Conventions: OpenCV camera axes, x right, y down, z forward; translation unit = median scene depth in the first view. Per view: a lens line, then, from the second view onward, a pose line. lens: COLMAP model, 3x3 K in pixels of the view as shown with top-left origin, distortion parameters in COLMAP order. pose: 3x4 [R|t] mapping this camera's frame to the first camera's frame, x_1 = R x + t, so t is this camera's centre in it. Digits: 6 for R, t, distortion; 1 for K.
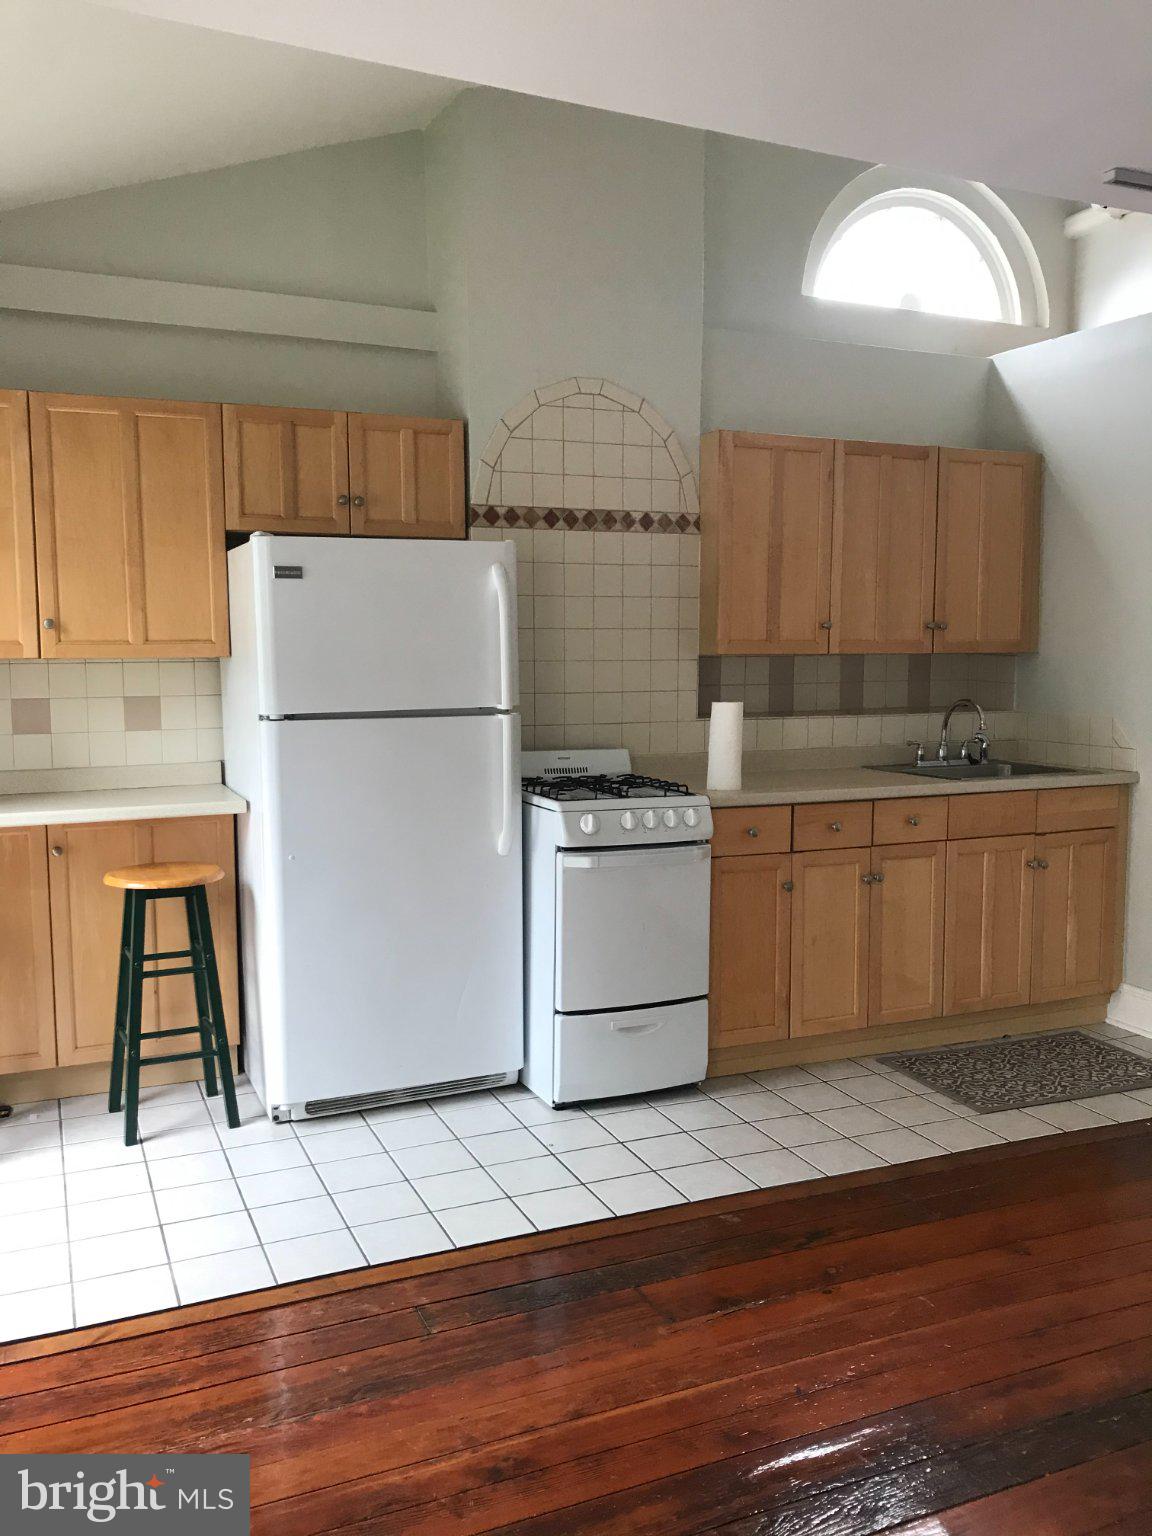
lens RADIAL K [[1263.5, 0, 576.0], [0, 1263.5, 768.0], [0, 0, 1]] dist [0.002913, -0.009817]
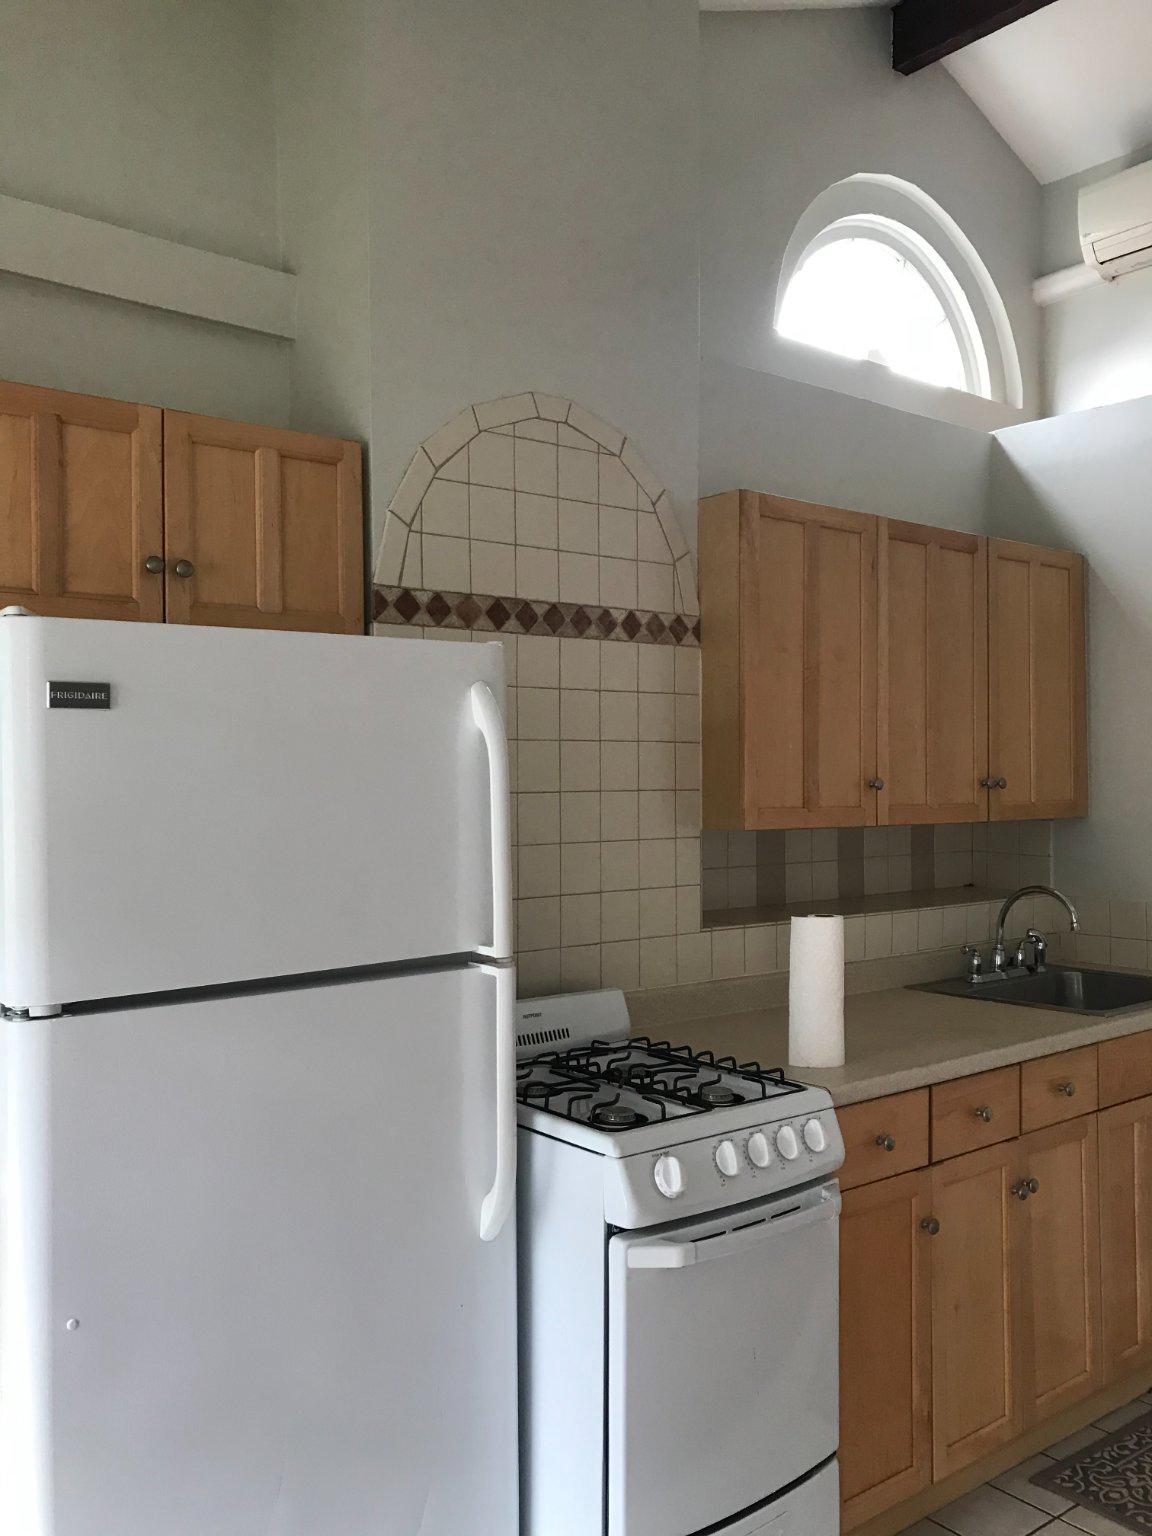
lens RADIAL K [[1265.6, 0, 576.0], [0, 1265.6, 768.0], [0, 0, 1]] dist [0.013625, -0.006143]
pose [[0.966518, -0.000707, 0.256597, -0.141725], [0.027045, 0.994707, -0.099129, -0.064004], [-0.255169, 0.102749, 0.961422, 0.421897]]
